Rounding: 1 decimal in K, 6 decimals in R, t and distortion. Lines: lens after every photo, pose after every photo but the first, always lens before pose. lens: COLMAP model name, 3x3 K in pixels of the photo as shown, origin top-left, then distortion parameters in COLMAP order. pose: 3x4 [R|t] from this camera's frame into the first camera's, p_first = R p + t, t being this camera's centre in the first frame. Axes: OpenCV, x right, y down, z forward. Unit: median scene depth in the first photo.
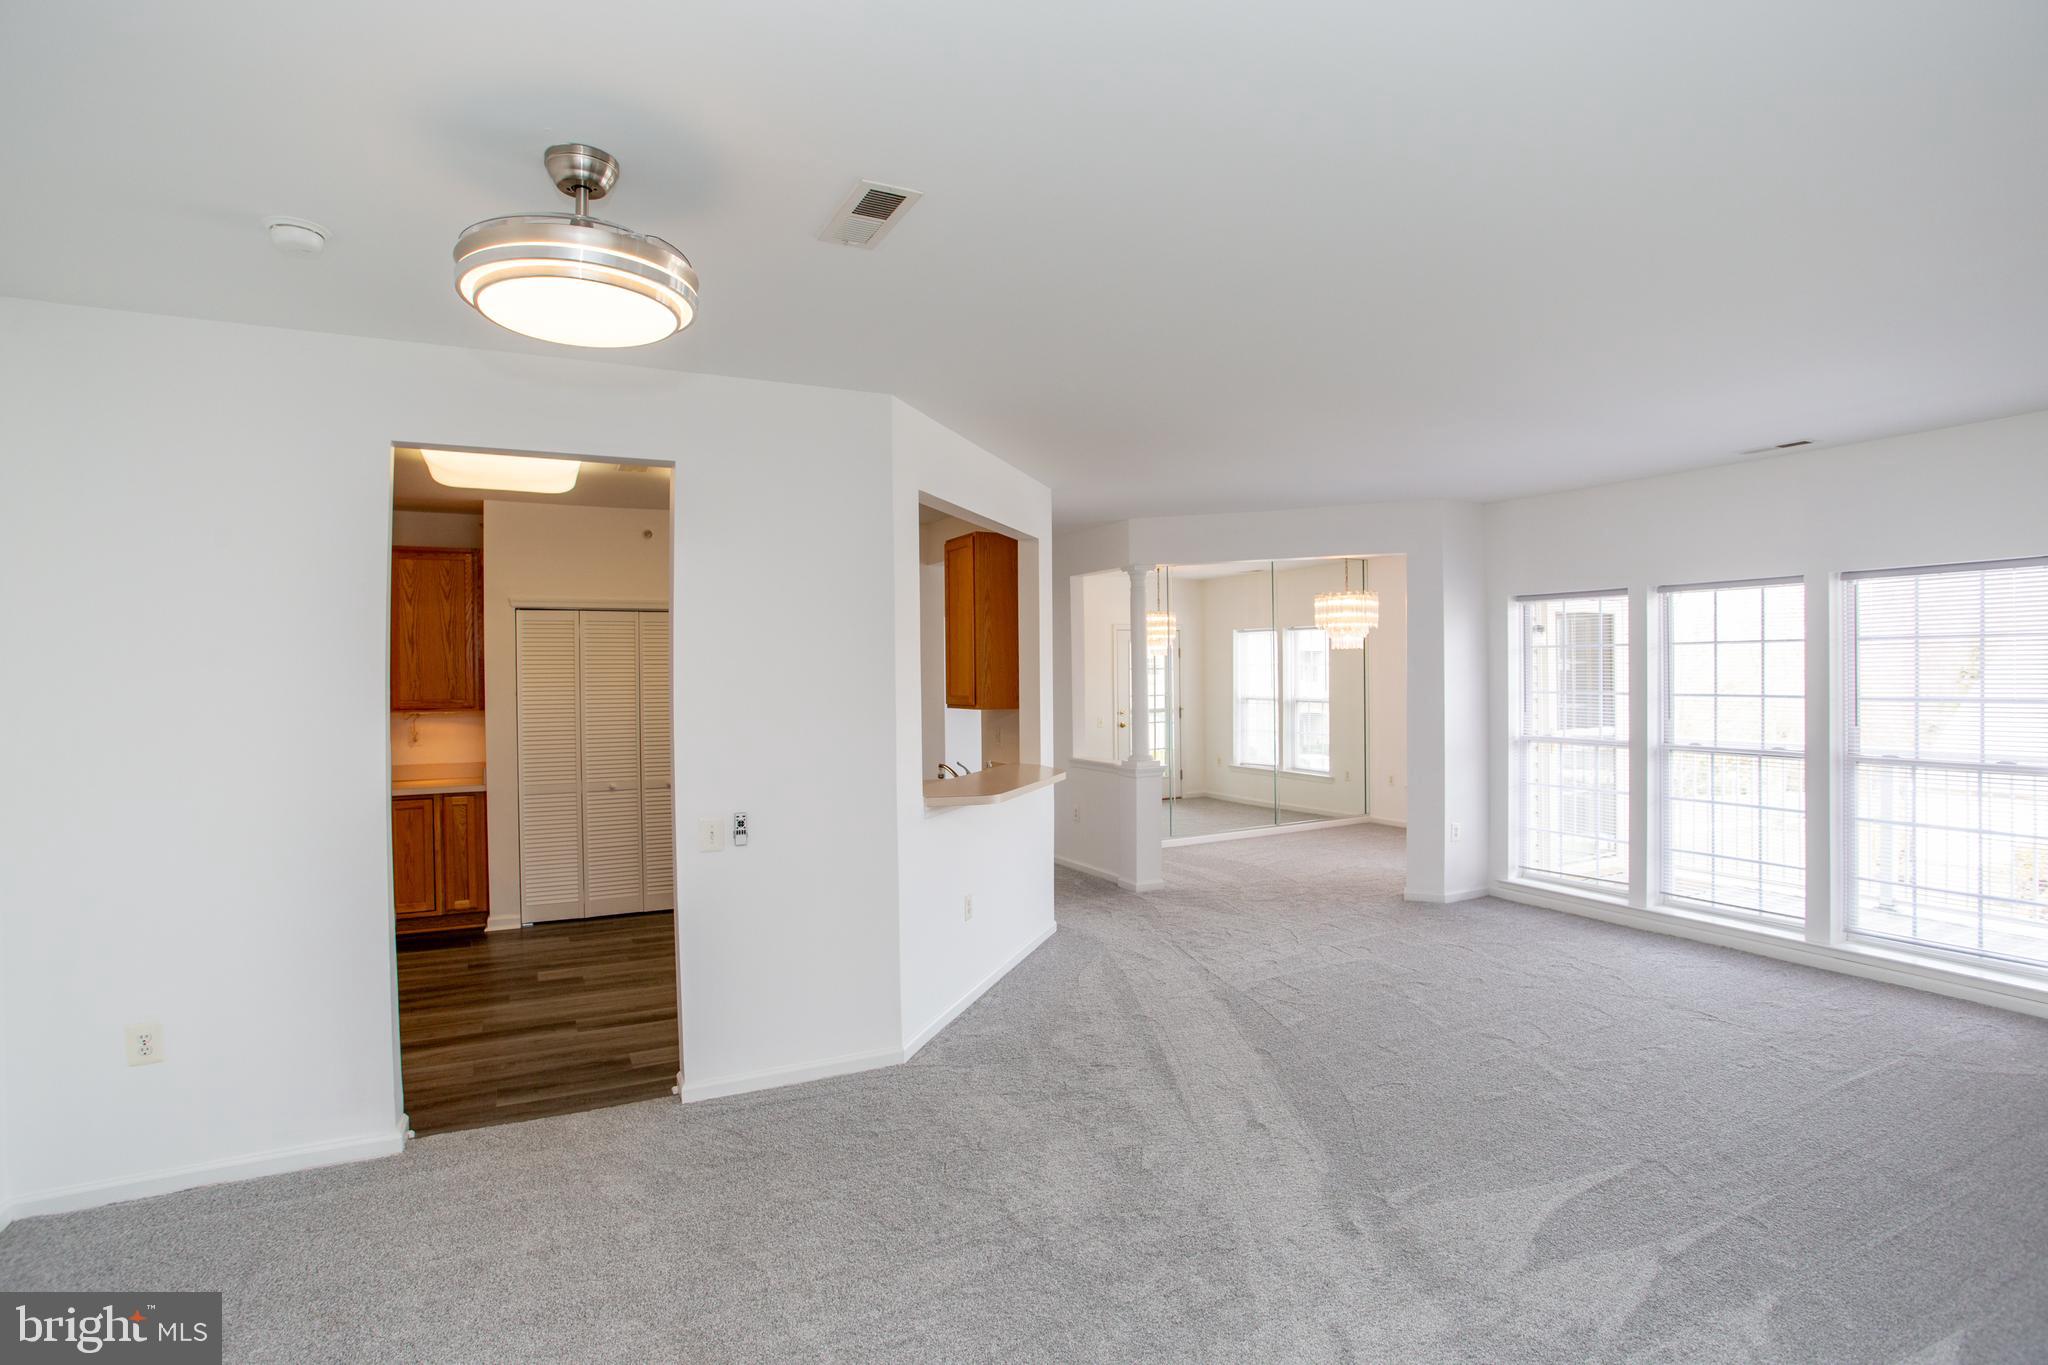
lens RADIAL K [[1020.5, 0, 1021.1], [0, 1020.5, 679.7], [0, 0, 1]] dist [-0.004609, 0.002045]
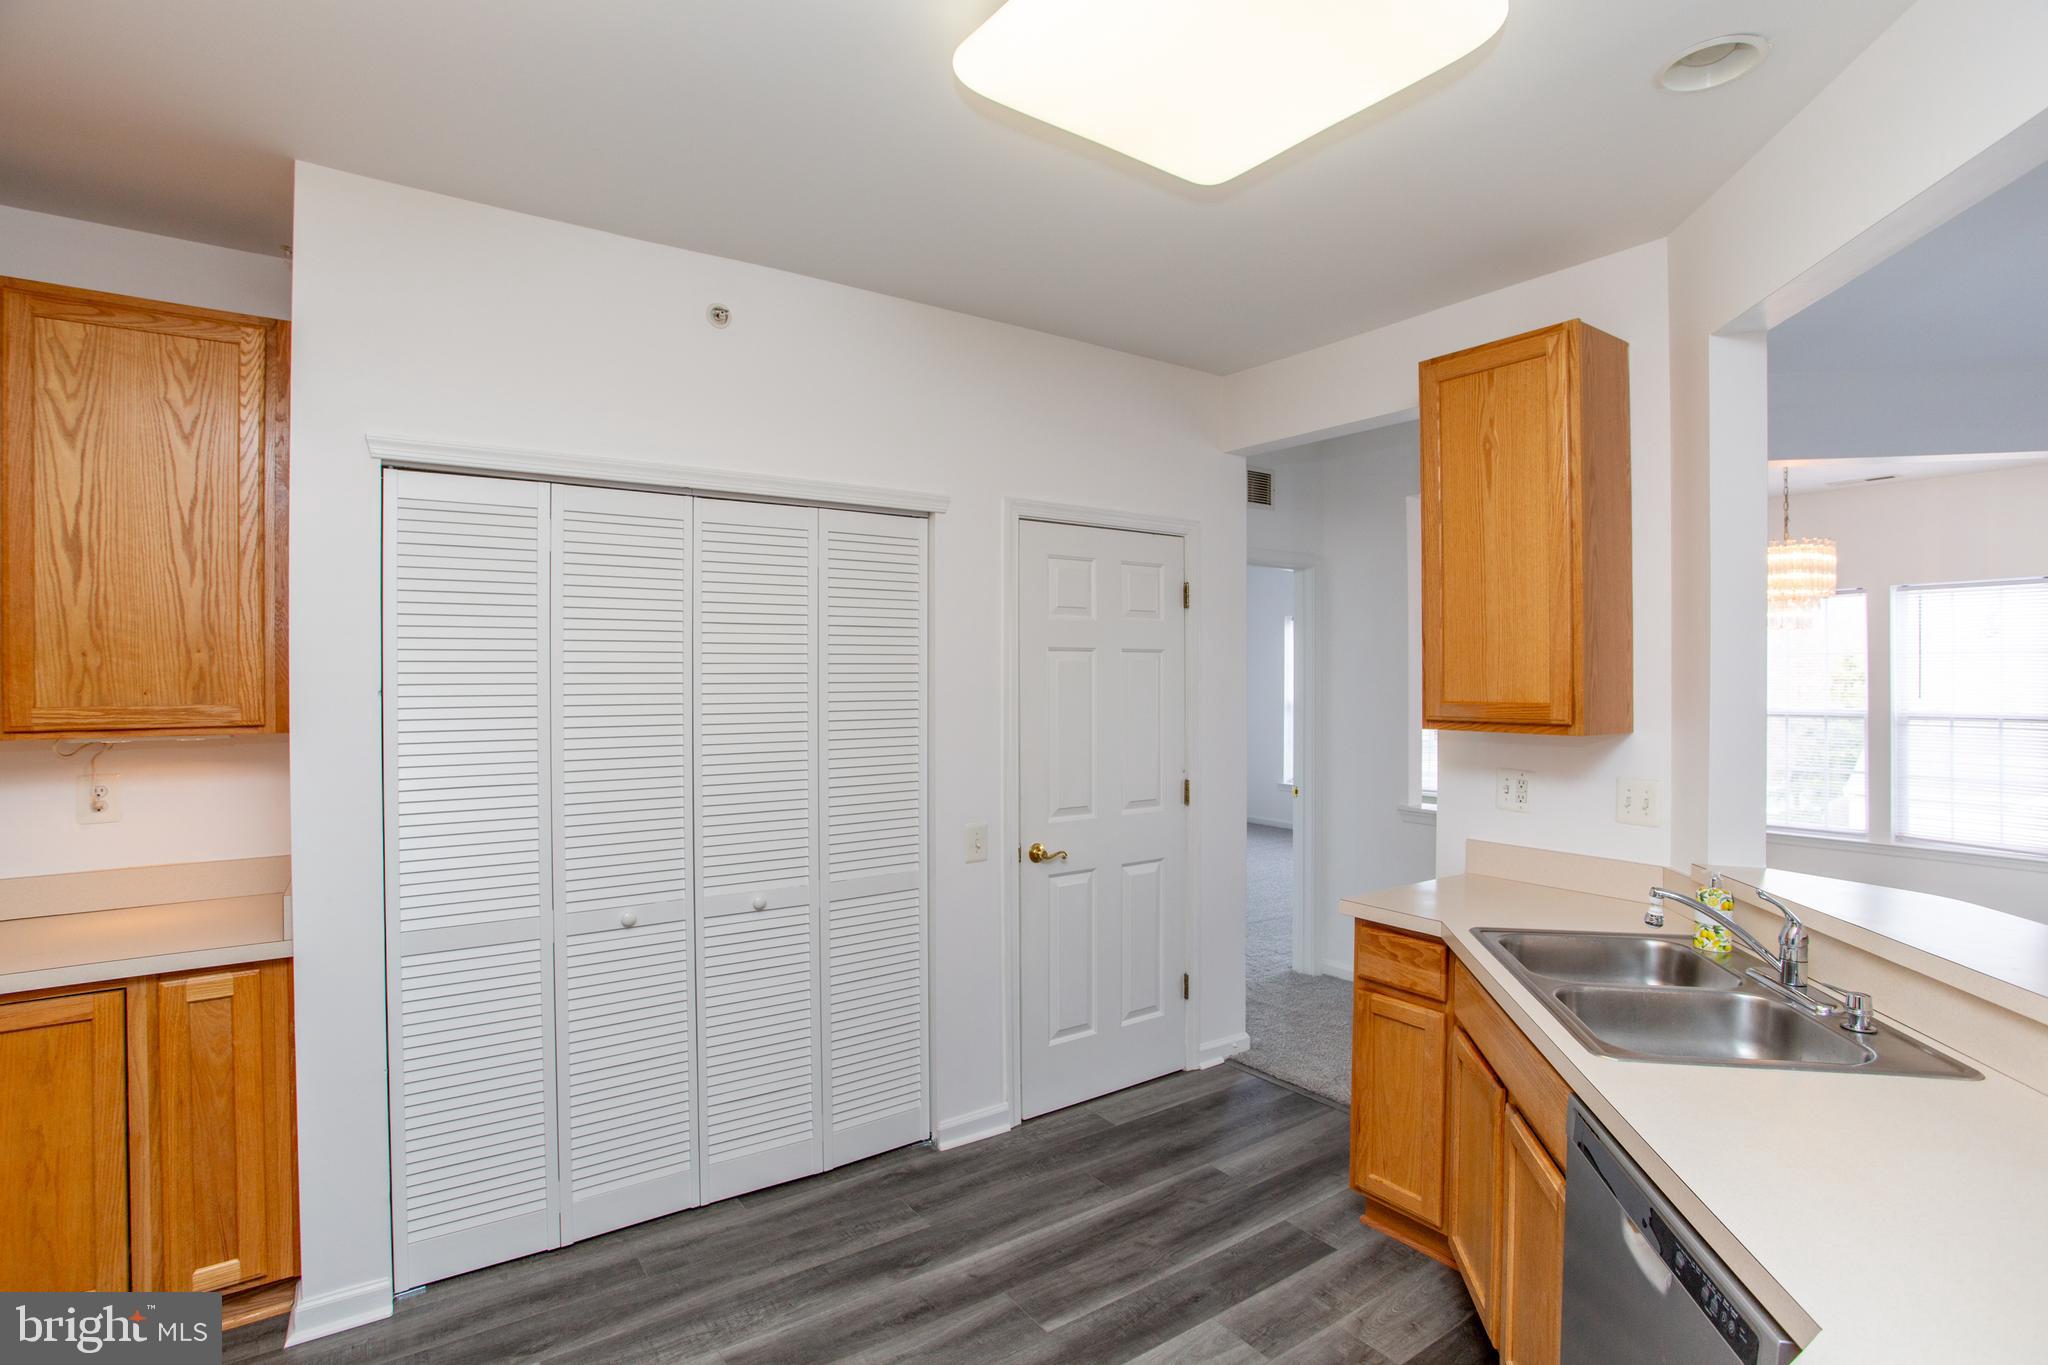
lens RADIAL K [[1020.5, 0, 1023.2], [0, 1020.5, 691.8], [0, 0, 1]] dist [-0.004609, 0.002045]
pose [[0.989754, 0.003667, 0.142735, -0.313219], [-0.001859, 0.999916, -0.012793, 0.020179], [-0.142770, 0.012397, 0.989678, 0.590734]]
